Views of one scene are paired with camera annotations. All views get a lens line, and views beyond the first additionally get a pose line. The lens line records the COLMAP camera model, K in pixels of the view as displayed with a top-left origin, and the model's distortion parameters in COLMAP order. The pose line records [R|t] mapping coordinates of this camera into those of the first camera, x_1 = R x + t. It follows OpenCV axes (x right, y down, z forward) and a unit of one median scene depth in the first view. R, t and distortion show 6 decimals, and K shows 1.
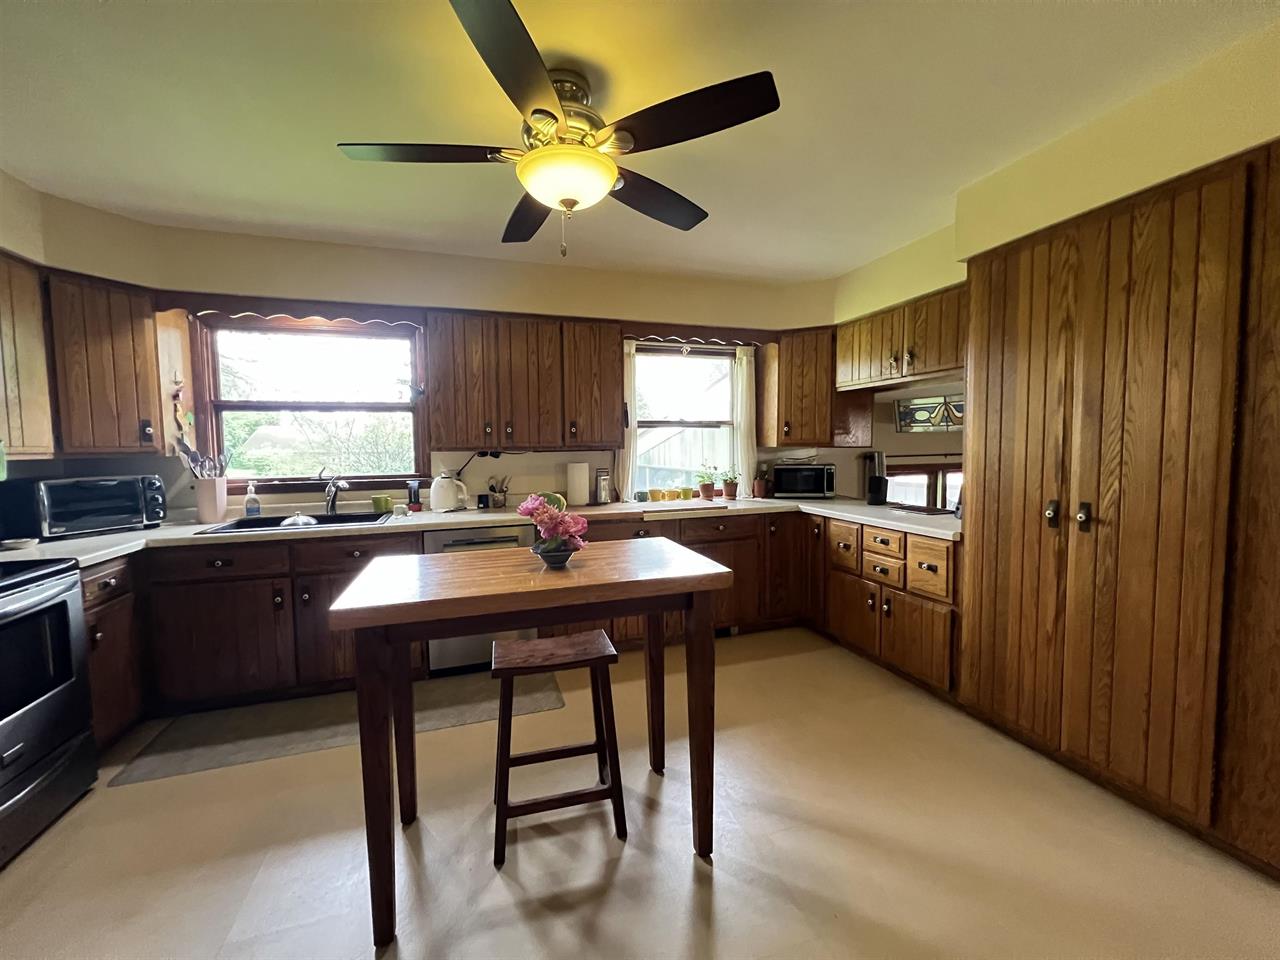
lens RADIAL K [[512.3, 0, 633.6], [0, 512.3, 475.2], [0, 0, 1]] dist [-0.005752, 0.000734]
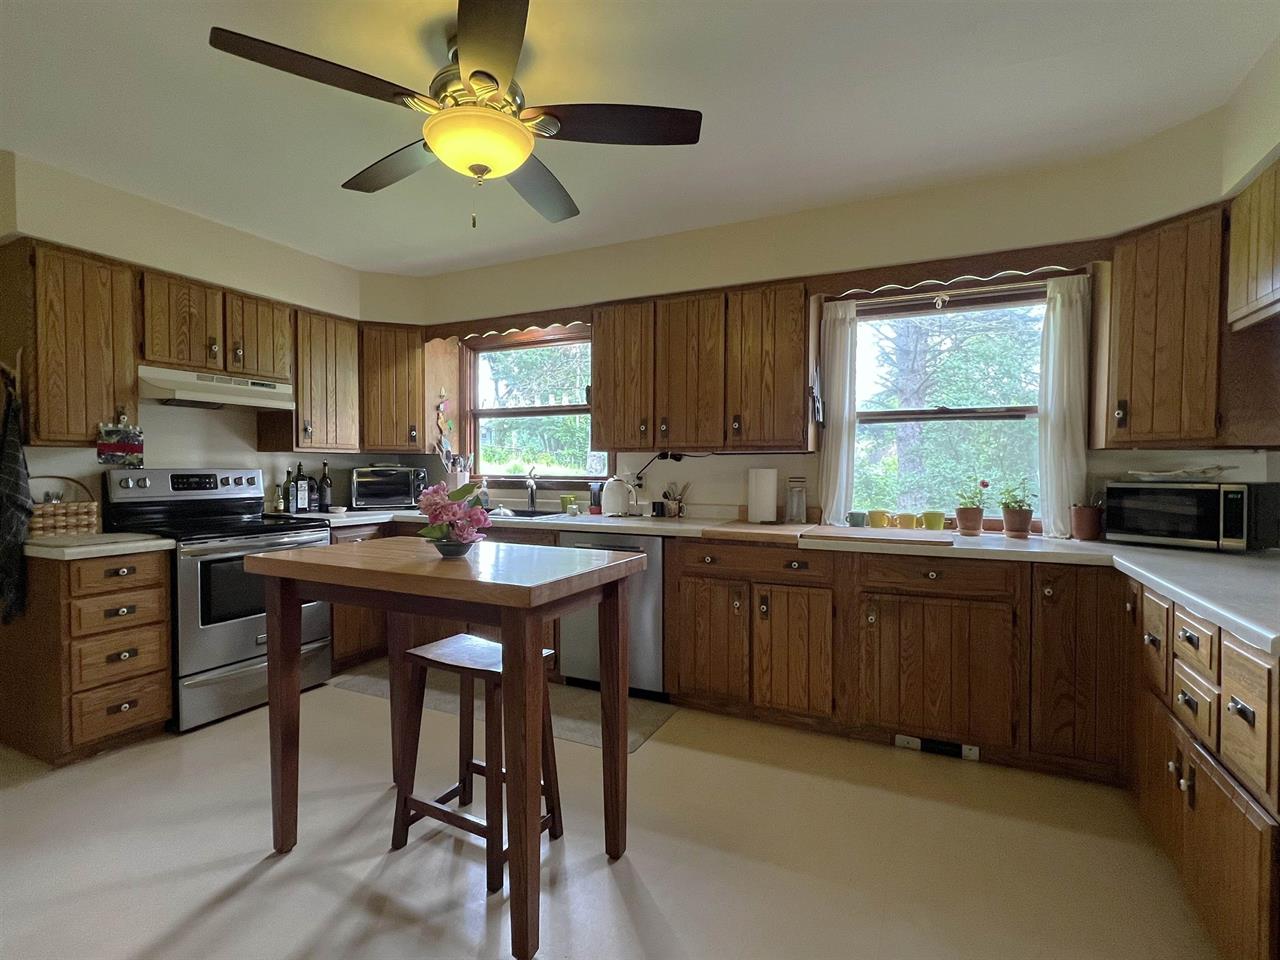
lens RADIAL K [[611.4, 0, 633.4], [0, 611.4, 479.3], [0, 0, 1]] dist [-0.002261, 0.000158]
pose [[0.717798, 0.029002, -0.695647, 0.430080], [-0.053526, 0.998474, -0.013602, 0.016100], [0.694191, 0.046999, 0.718255, 0.210426]]
